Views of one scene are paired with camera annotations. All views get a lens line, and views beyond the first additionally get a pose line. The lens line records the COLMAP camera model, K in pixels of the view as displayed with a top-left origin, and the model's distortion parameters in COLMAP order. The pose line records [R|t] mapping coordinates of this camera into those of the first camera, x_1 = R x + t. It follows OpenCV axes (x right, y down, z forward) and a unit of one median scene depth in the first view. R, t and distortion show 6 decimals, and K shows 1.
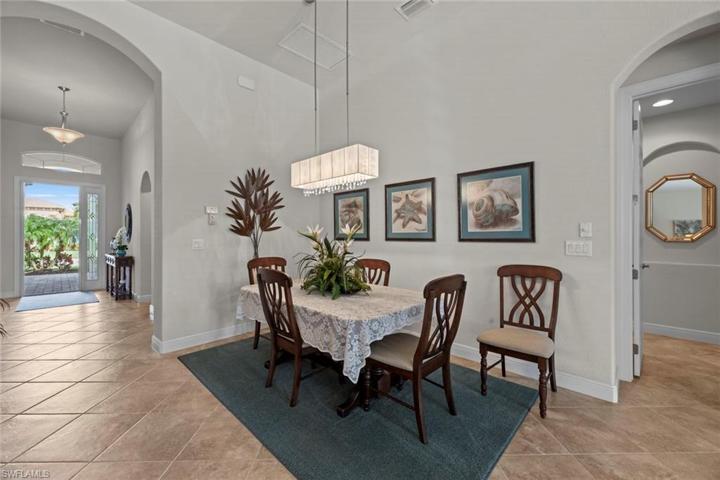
lens RADIAL K [[291.2, 0, 360.3], [0, 291.2, 237.4], [0, 0, 1]] dist [-0.002062, -0.000394]
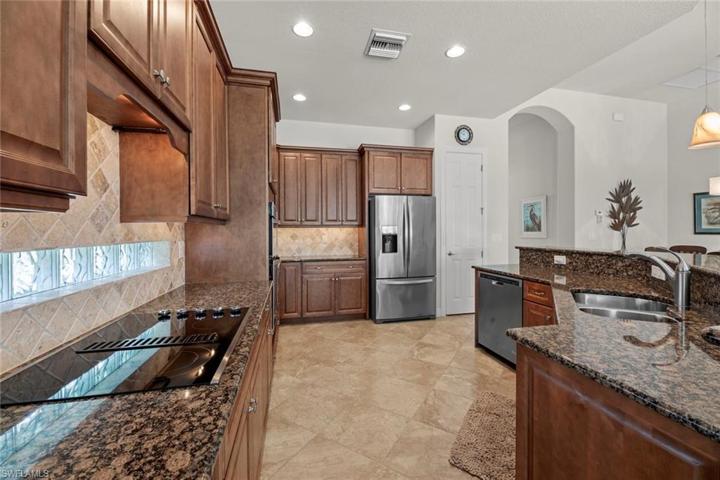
lens RADIAL K [[291.2, 0, 362.1], [0, 291.2, 234.6], [0, 0, 1]] dist [-0.002062, -0.000394]
pose [[0.844561, 0.009466, -0.535376, -0.685158], [-0.002767, 0.999908, 0.013316, -0.001935], [0.535453, -0.009764, 0.844509, -0.791139]]
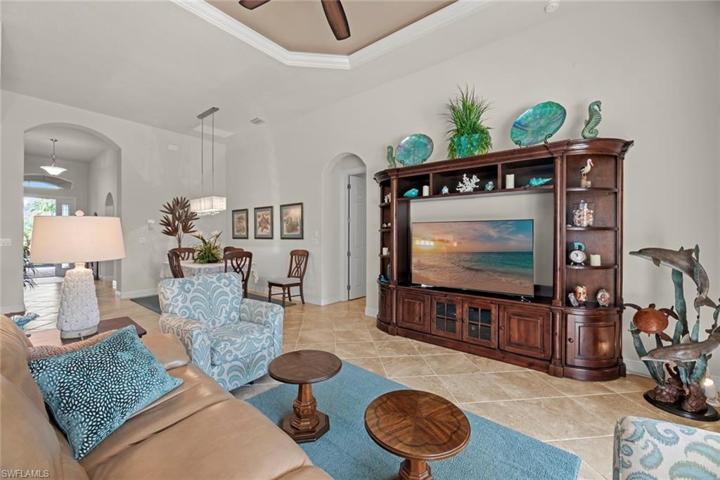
lens RADIAL K [[291.2, 0, 357.1], [0, 291.2, 239.8], [0, 0, 1]] dist [-0.002062, -0.000394]
pose [[0.996224, 0.003607, 0.086747, 0.564708], [-0.004204, 0.999969, 0.006697, 0.001976], [-0.086720, -0.007037, 0.996208, -0.845596]]
